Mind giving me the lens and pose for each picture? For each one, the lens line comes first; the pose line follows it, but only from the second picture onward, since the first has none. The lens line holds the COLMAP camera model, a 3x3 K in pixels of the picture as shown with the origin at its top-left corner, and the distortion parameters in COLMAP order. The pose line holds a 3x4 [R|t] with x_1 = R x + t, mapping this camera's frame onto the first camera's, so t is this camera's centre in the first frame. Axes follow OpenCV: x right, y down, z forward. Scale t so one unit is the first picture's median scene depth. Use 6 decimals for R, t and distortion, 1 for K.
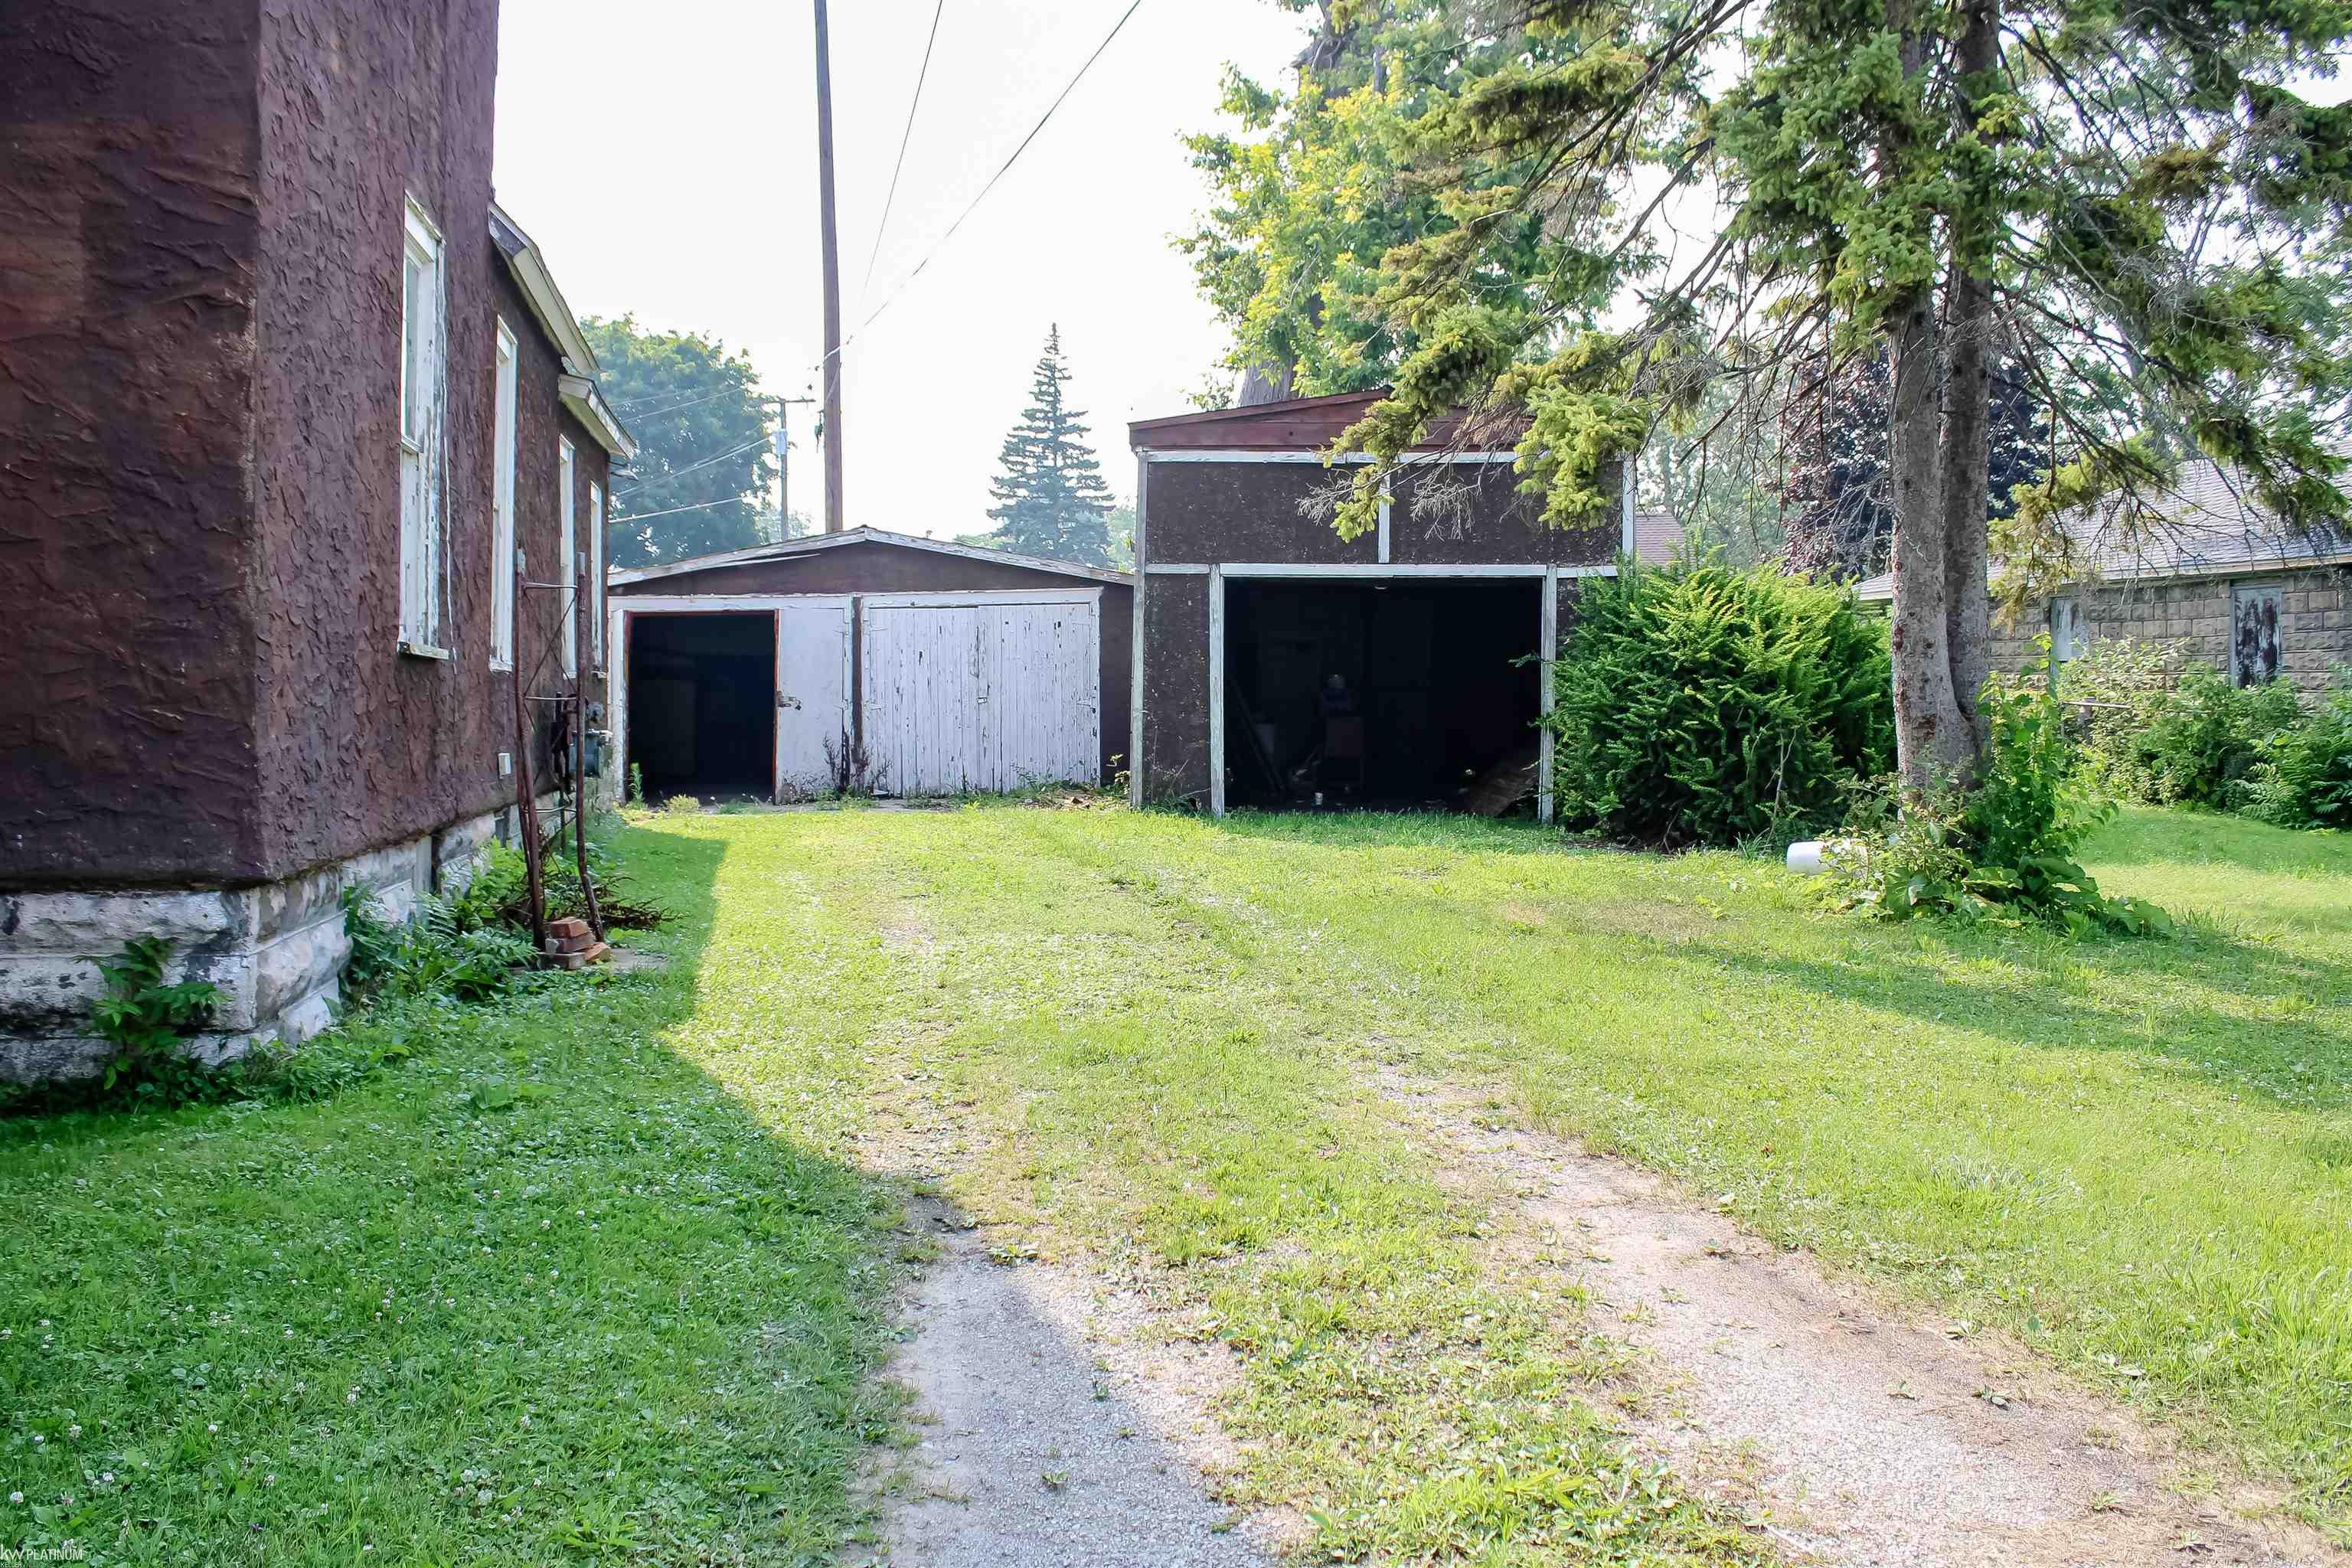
lens RADIAL K [[1951.1, 0, 1166.0], [0, 1951.1, 780.1], [0, 0, 1]] dist [-0.158342, 0.132758]
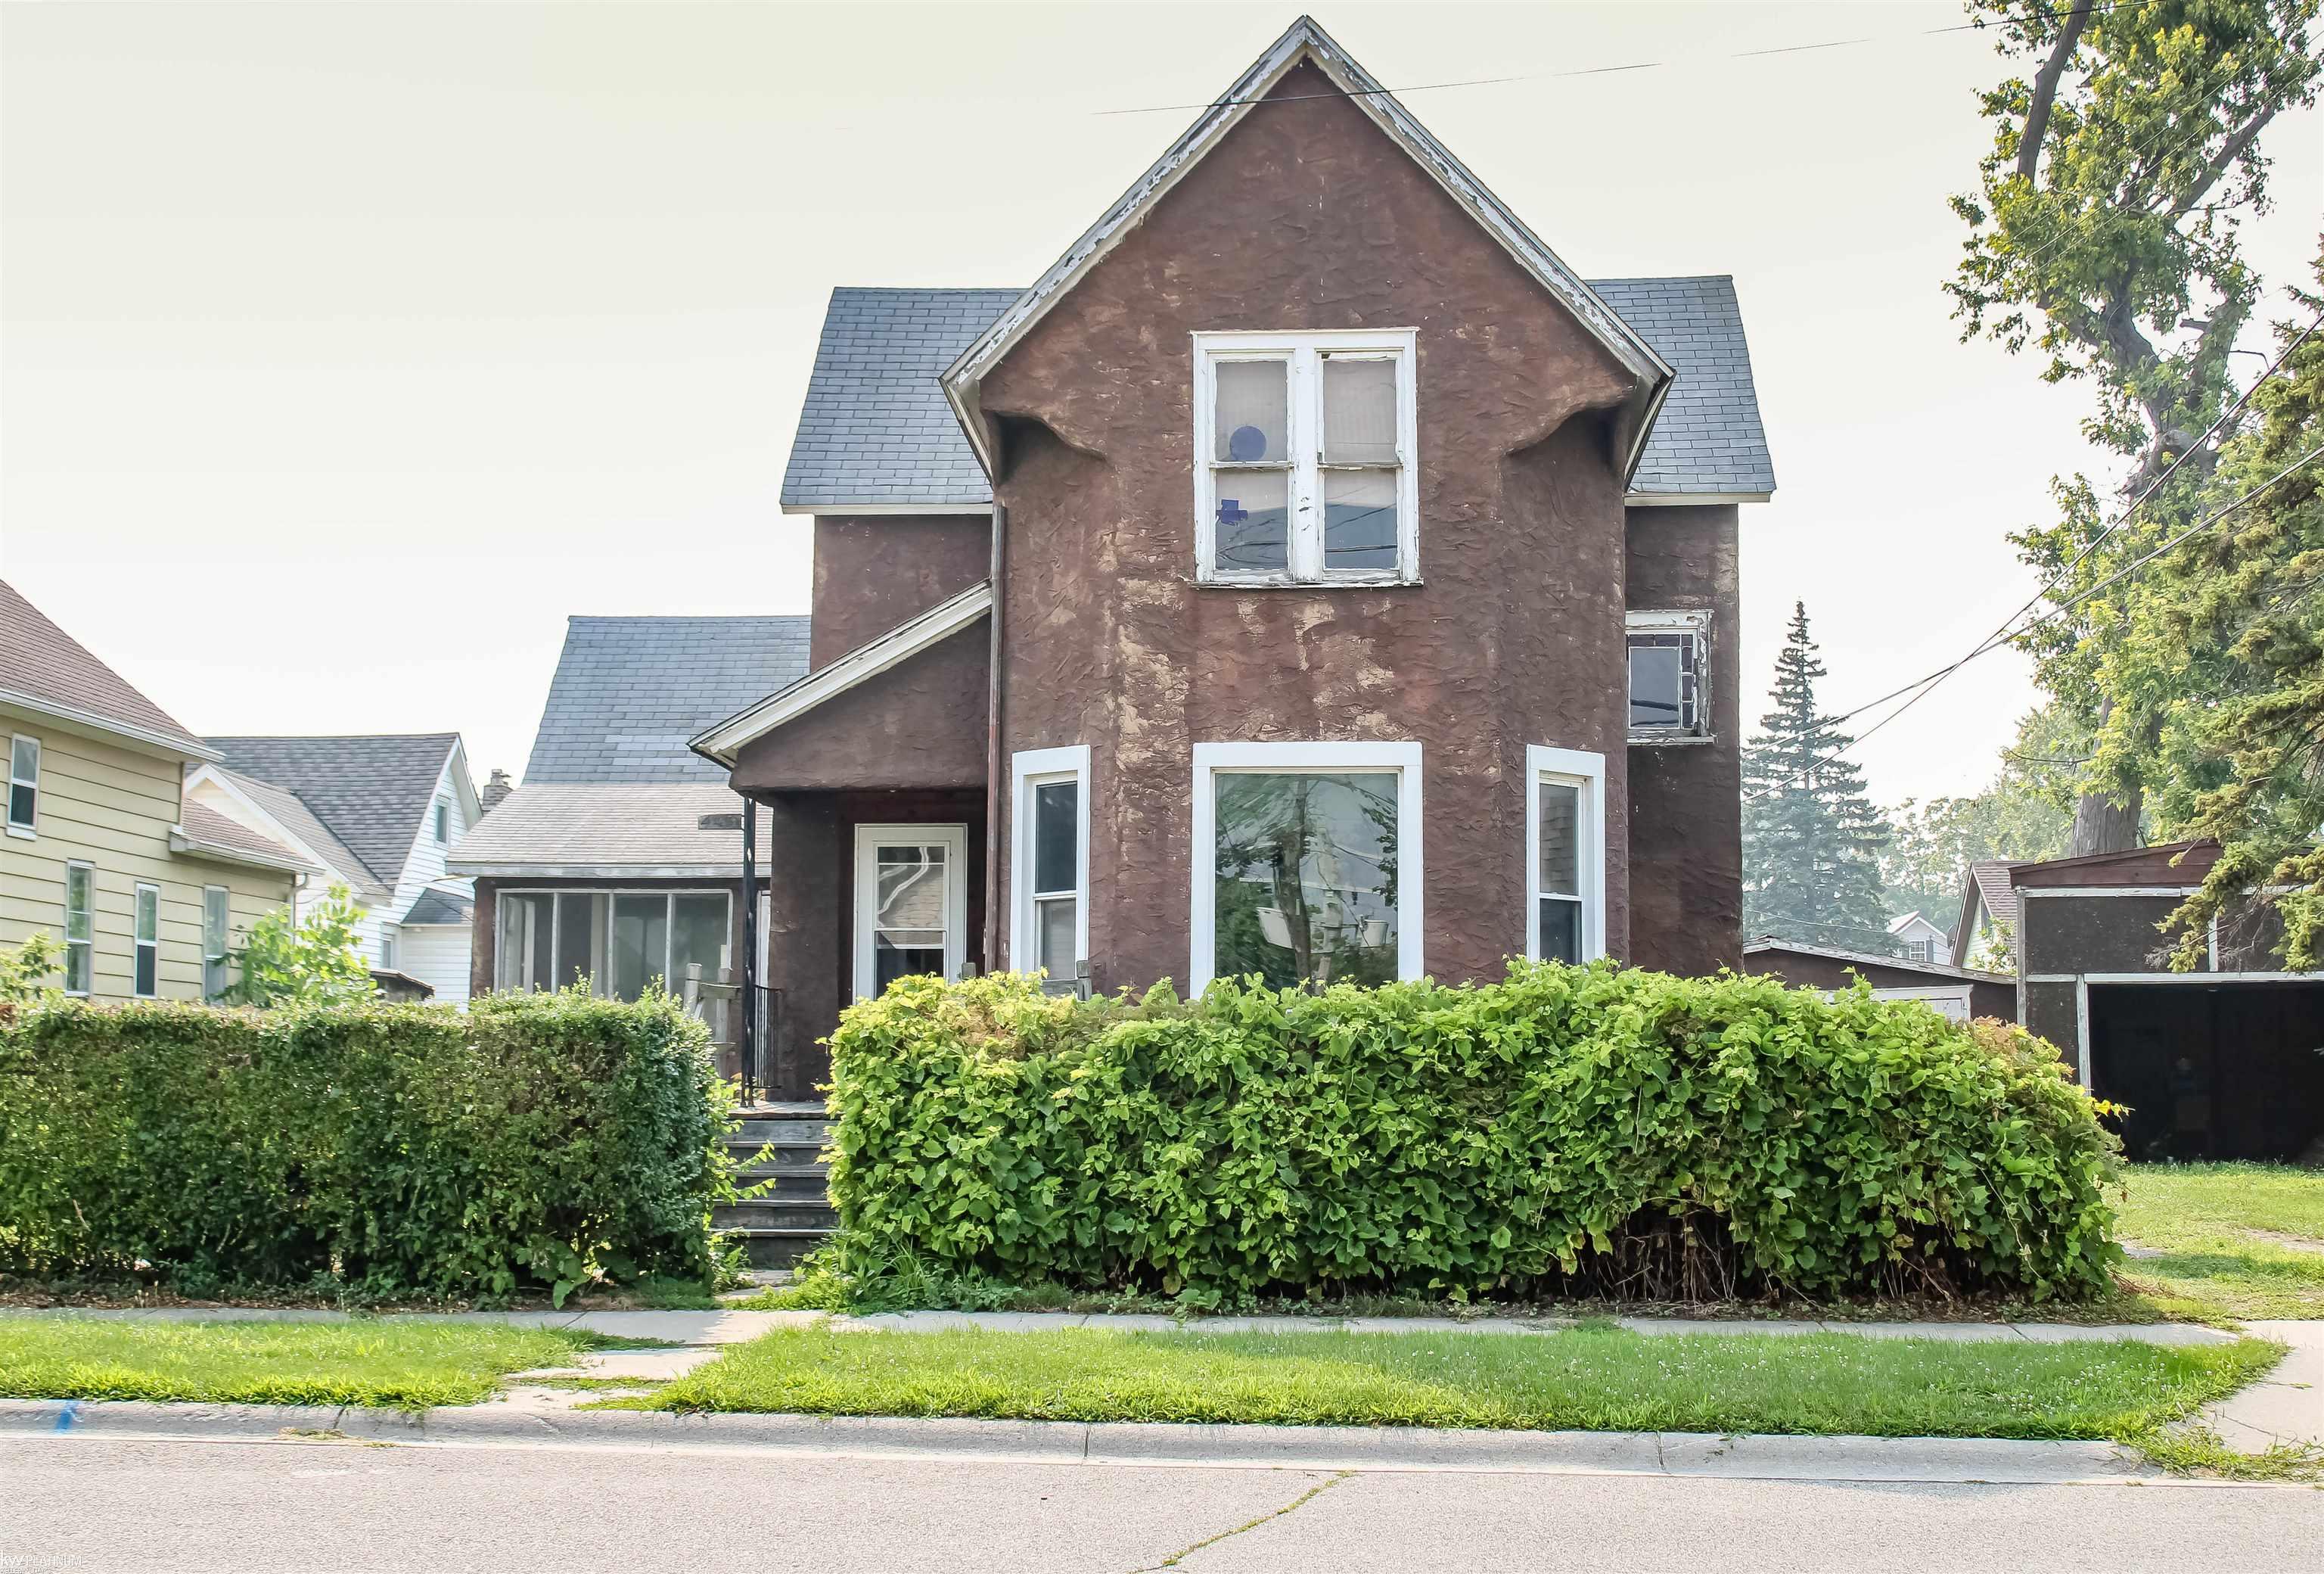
lens RADIAL K [[3189.6, 0, 1162.0], [0, 3189.6, 787.0], [0, 0, 1]] dist [-0.074576, -0.008237]
pose [[0.973195, -0.025817, -0.228527, -0.051110], [-0.006800, 0.990015, -0.140801, 0.041017], [0.229880, 0.138581, 0.963302, -0.722694]]
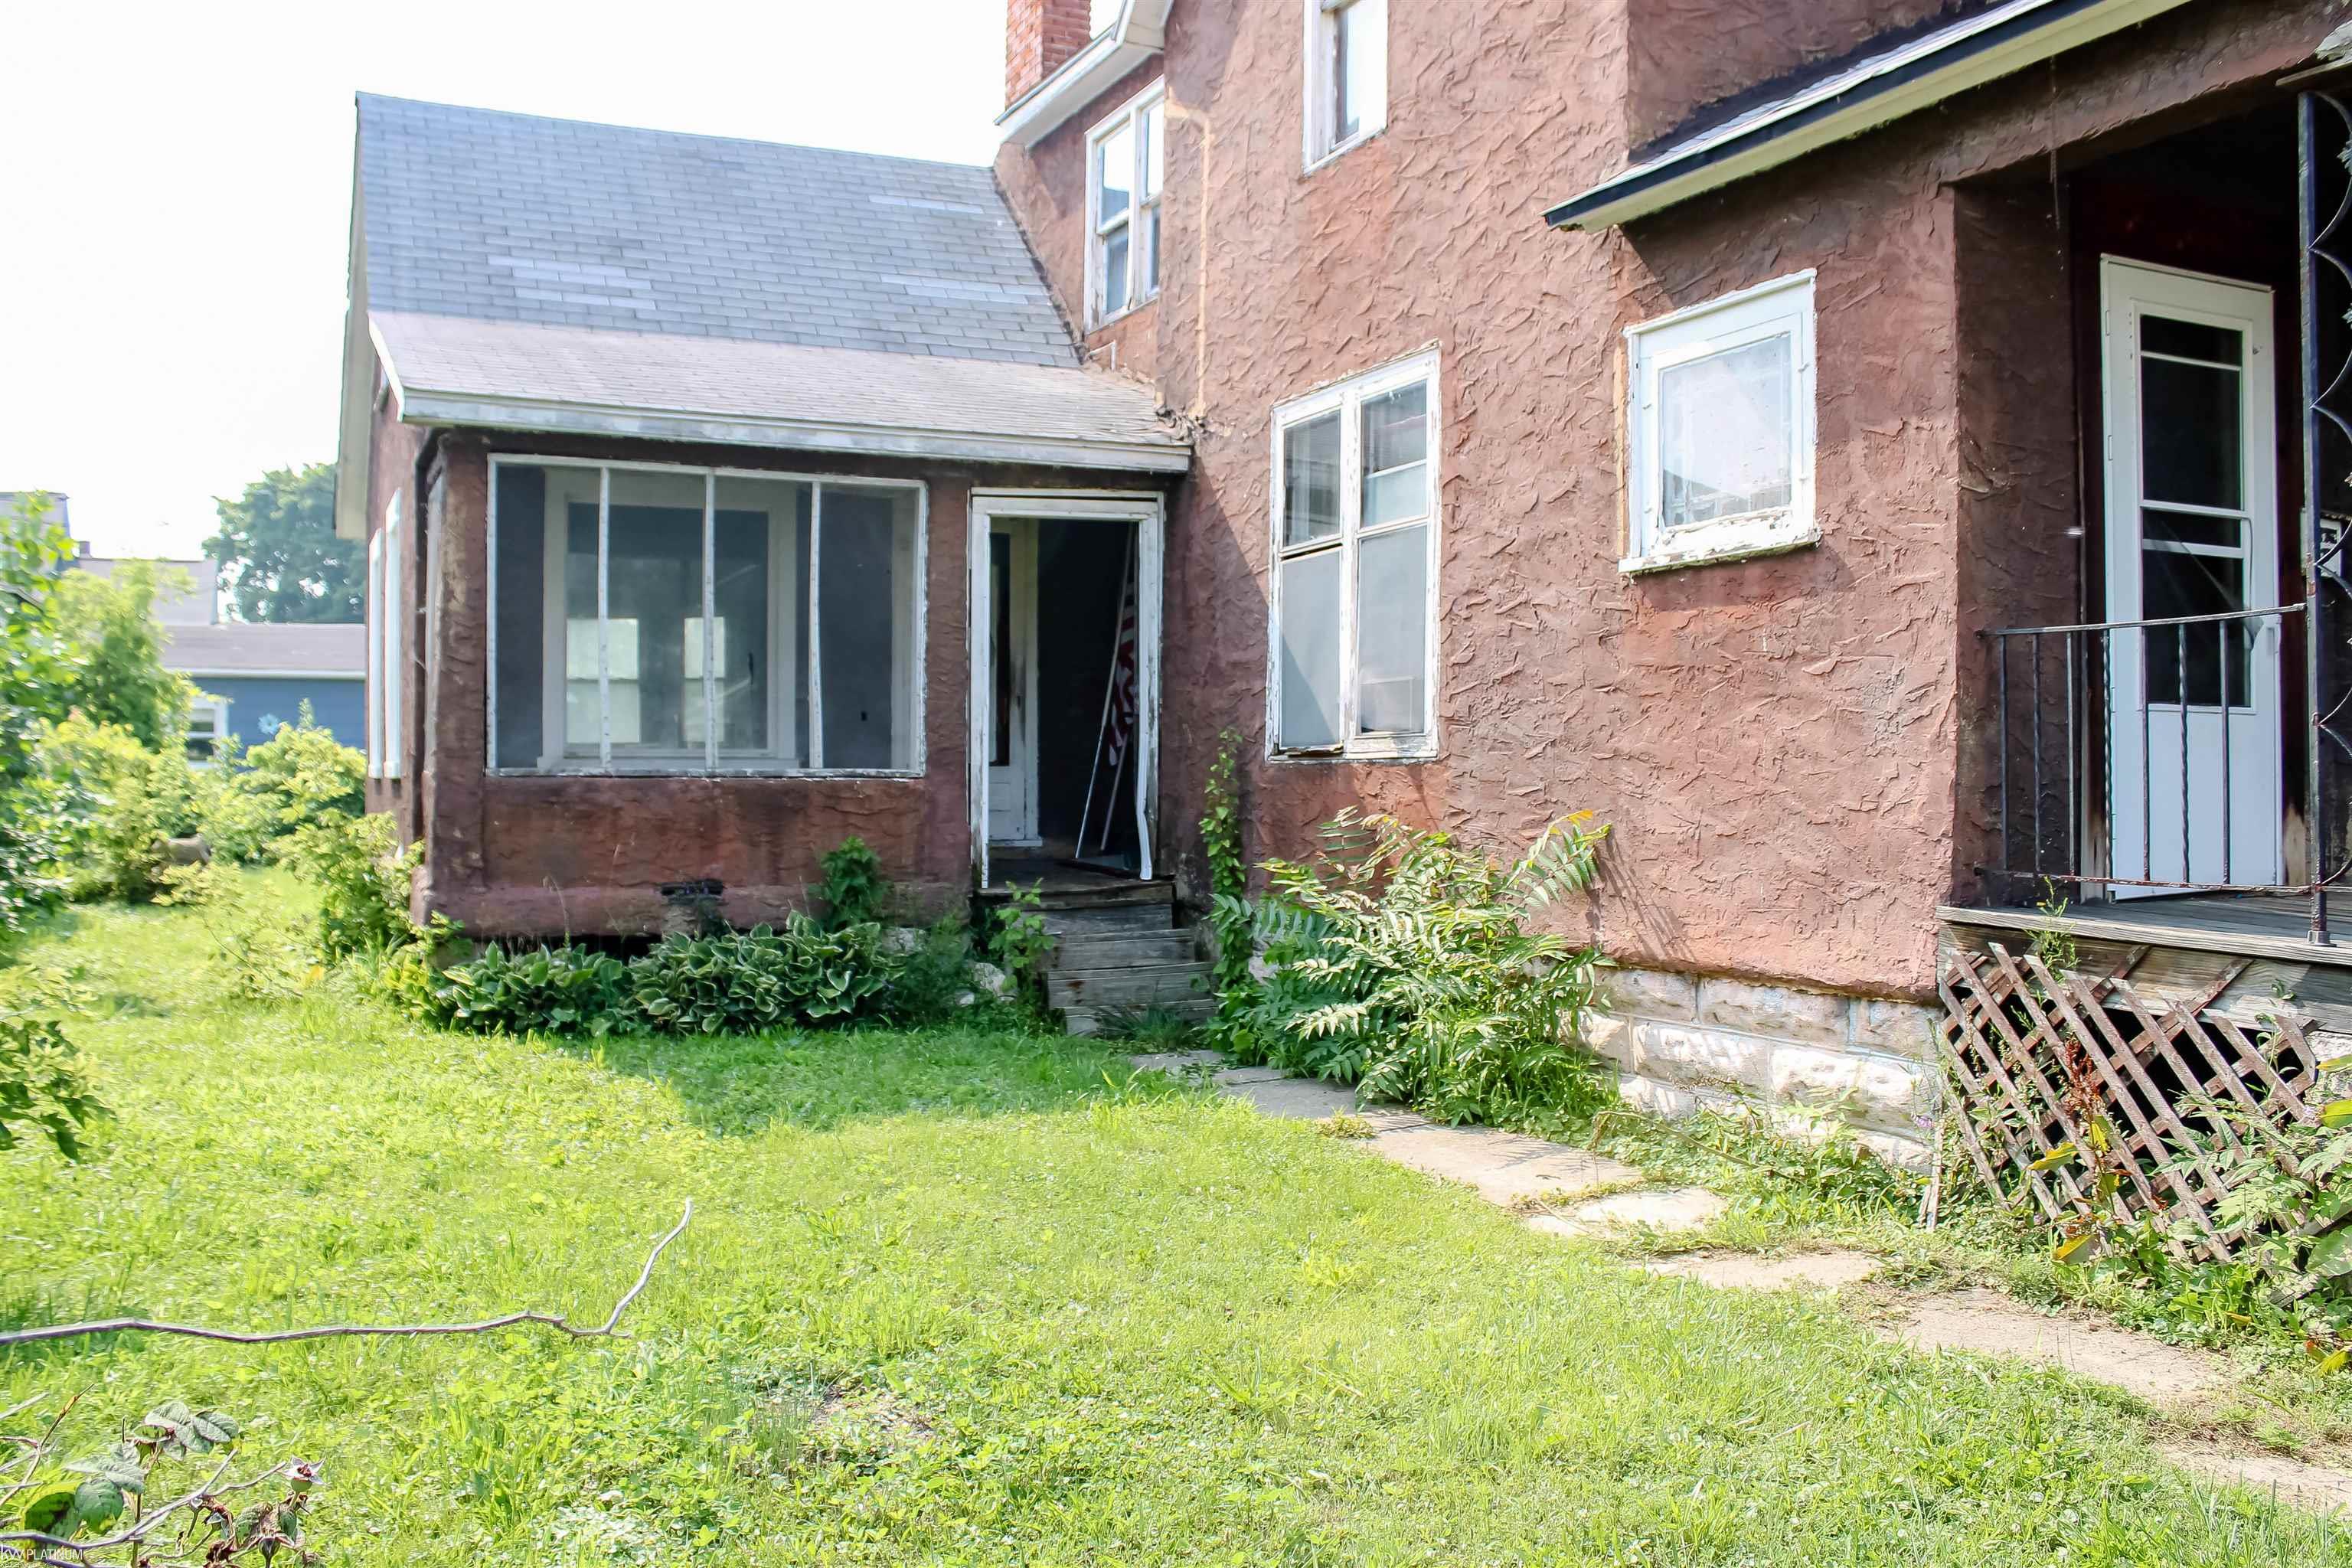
lens RADIAL K [[1951.1, 0, 1166.0], [0, 1951.1, 780.1], [0, 0, 1]] dist [-0.158342, 0.132758]
pose [[0.964110, -0.001680, 0.265497, -0.499727], [0.013297, 0.999031, -0.041966, -0.002112], [-0.265169, 0.043990, 0.963198, -0.076292]]
